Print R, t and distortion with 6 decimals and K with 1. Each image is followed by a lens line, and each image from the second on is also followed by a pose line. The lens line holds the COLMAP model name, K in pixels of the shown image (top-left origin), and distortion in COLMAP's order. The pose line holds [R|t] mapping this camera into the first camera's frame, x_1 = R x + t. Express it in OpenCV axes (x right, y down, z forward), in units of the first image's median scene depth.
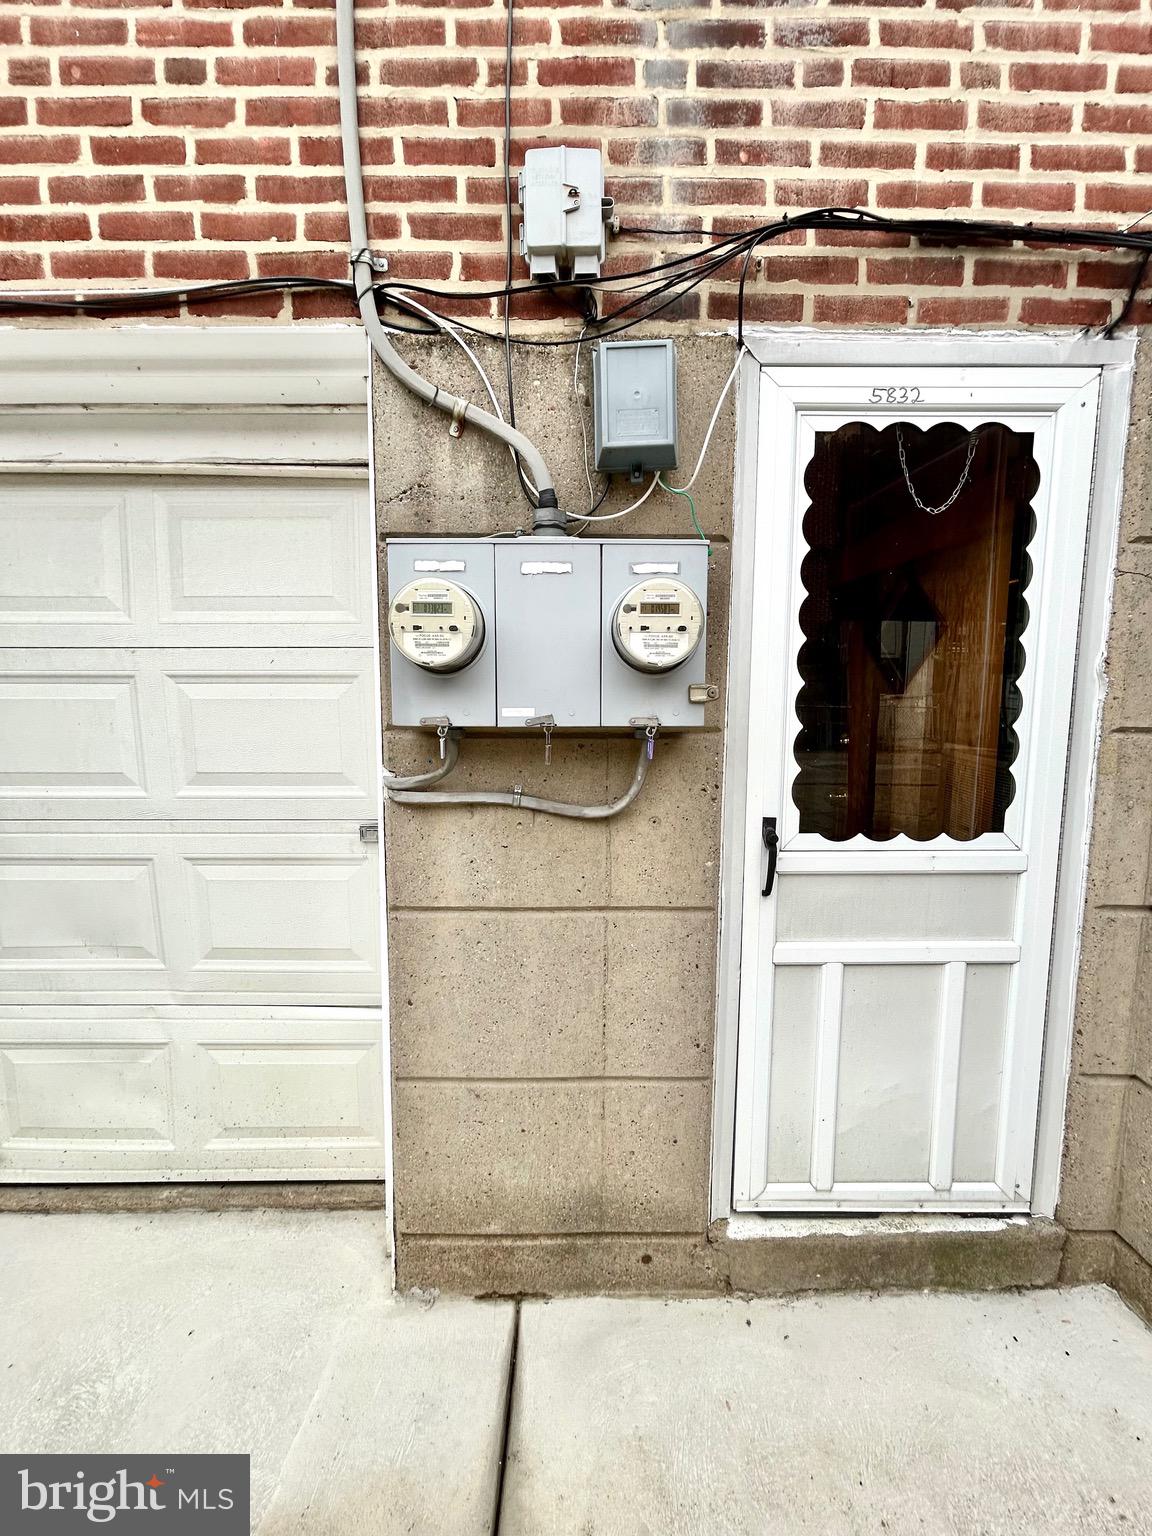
lens RADIAL K [[621.1, 0, 573.0], [0, 621.1, 770.2], [0, 0, 1]] dist [-0.002519, 0.000043]
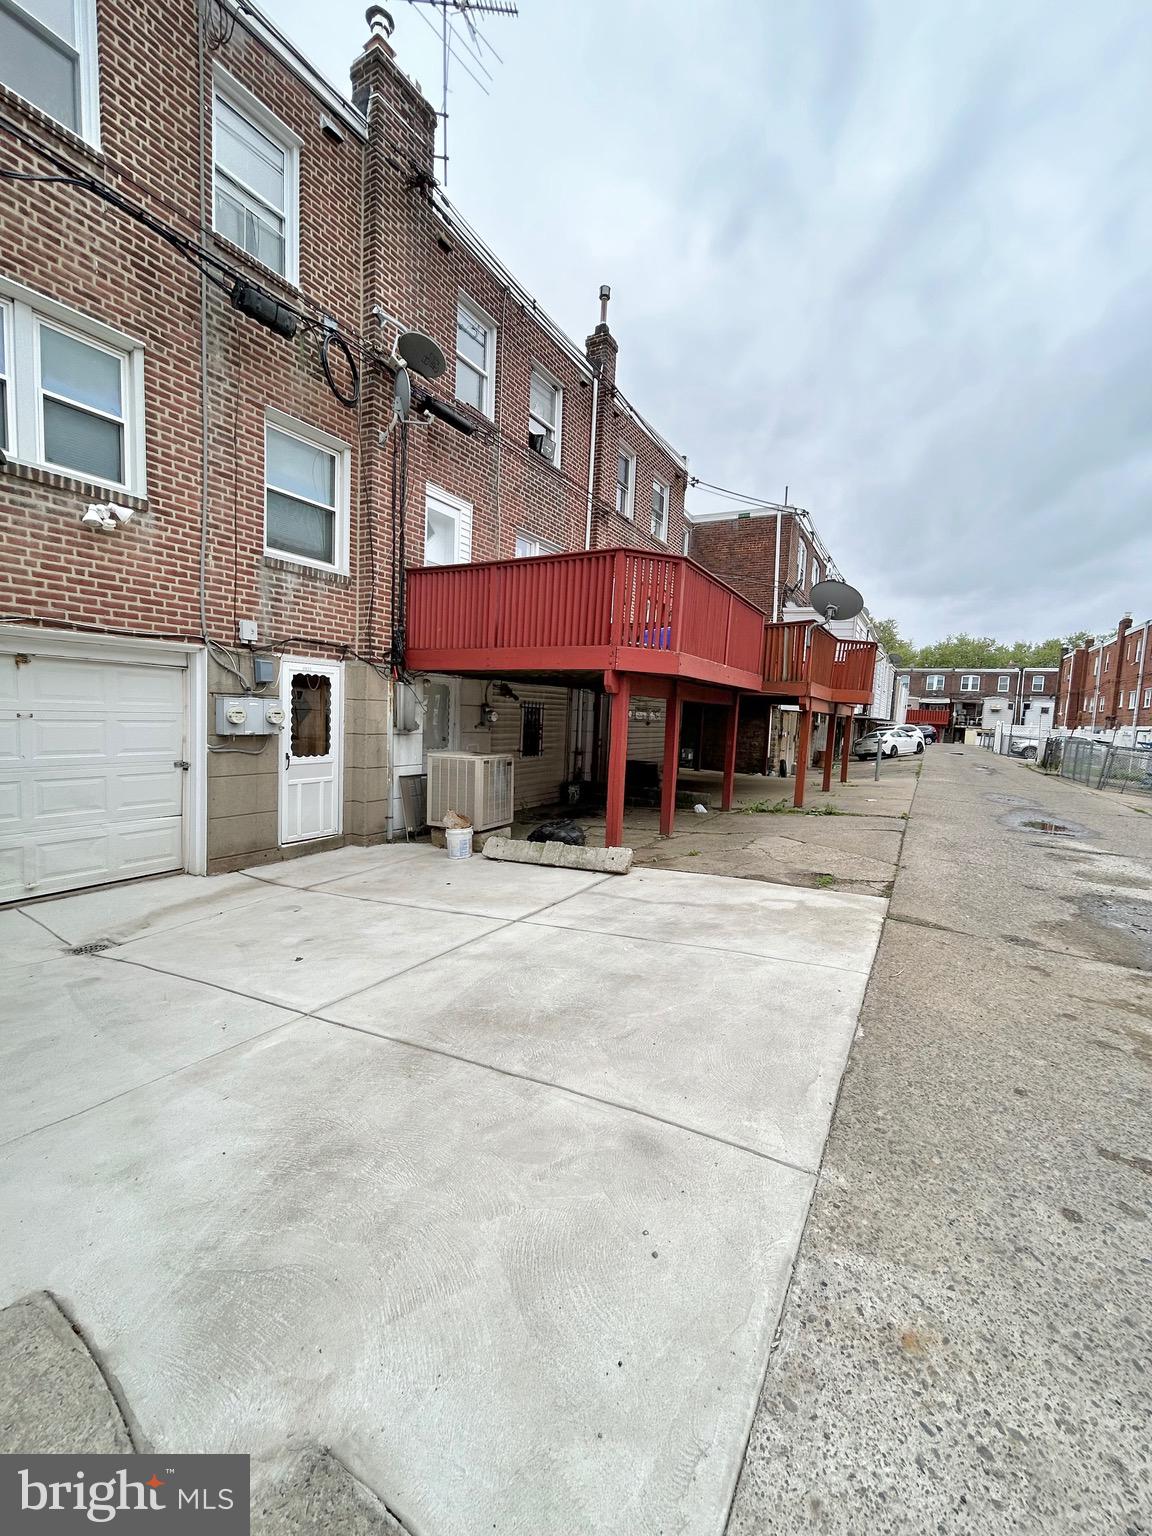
lens RADIAL K [[621.1, 0, 572.6], [0, 621.1, 768.0], [0, 0, 1]] dist [-0.002519, 0.000043]
pose [[0.503422, -0.059302, 0.862003, -2.970441], [0.043845, 0.998110, 0.043059, 0.092167], [-0.862927, 0.016118, 0.505071, -3.628512]]
